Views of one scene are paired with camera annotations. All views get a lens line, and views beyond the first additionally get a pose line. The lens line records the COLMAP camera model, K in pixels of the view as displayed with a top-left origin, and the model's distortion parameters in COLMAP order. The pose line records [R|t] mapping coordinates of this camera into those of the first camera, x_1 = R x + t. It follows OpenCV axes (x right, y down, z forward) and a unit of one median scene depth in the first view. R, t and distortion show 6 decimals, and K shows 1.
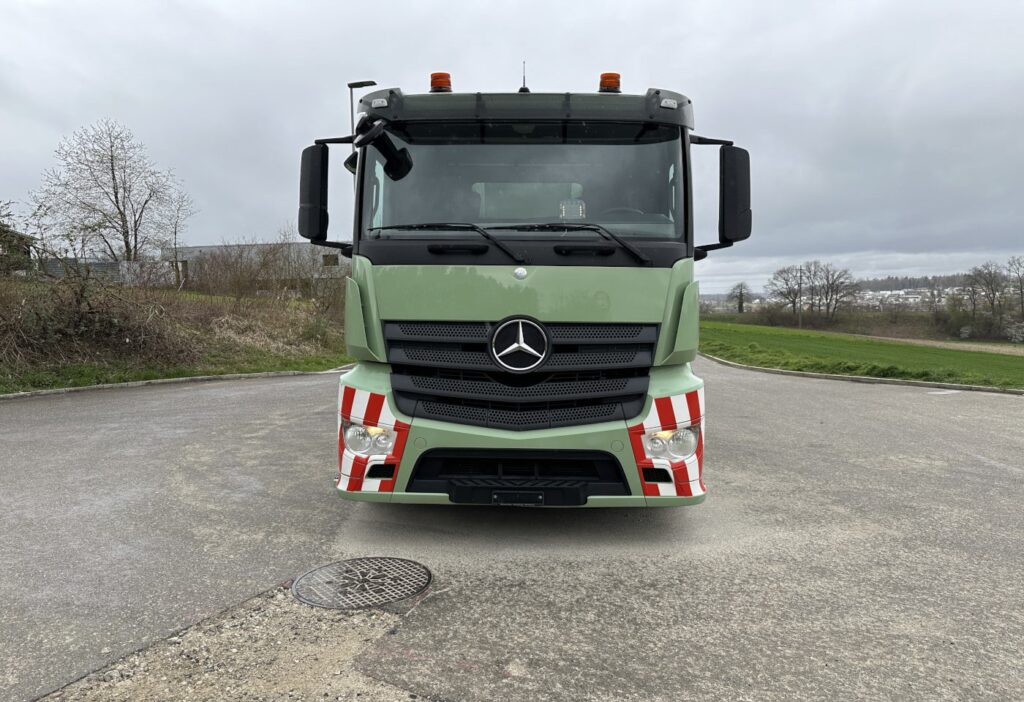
lens RADIAL K [[715.4, 0, 512.0], [0, 715.4, 351.0], [0, 0, 1]] dist [0.062466, -0.086603]
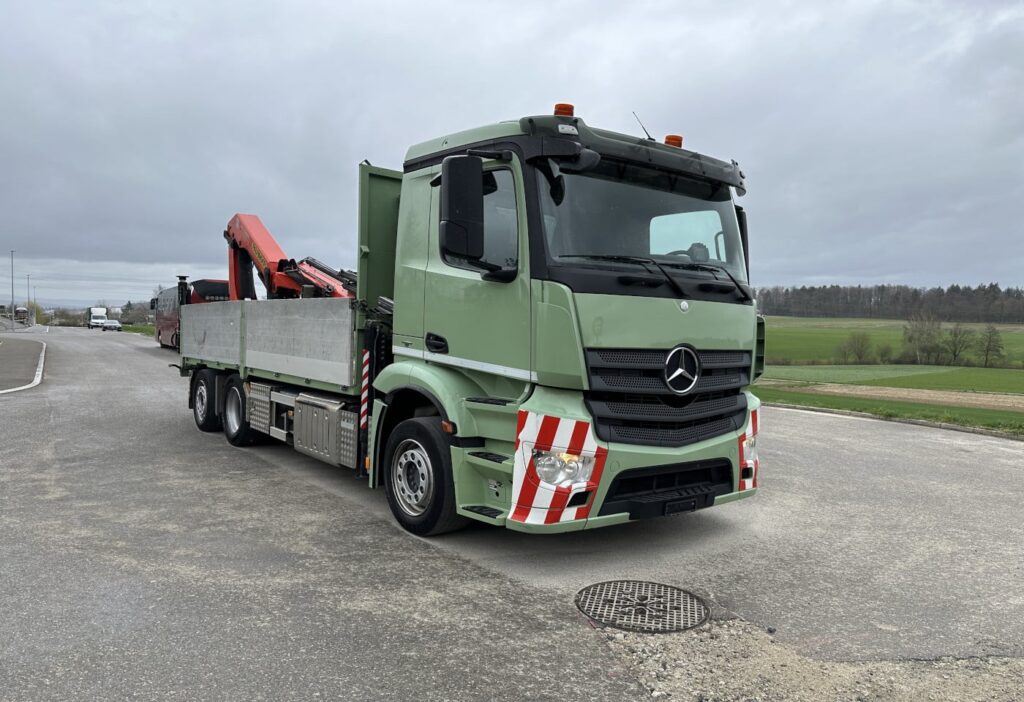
lens RADIAL K [[717.6, 0, 519.0], [0, 717.6, 363.1], [0, 0, 1]] dist [0.037744, -0.046115]
pose [[0.789313, -0.014724, 0.613814, -0.871495], [0.019511, 0.999809, -0.001107, -0.022692], [-0.613681, 0.012849, 0.789450, 0.262300]]
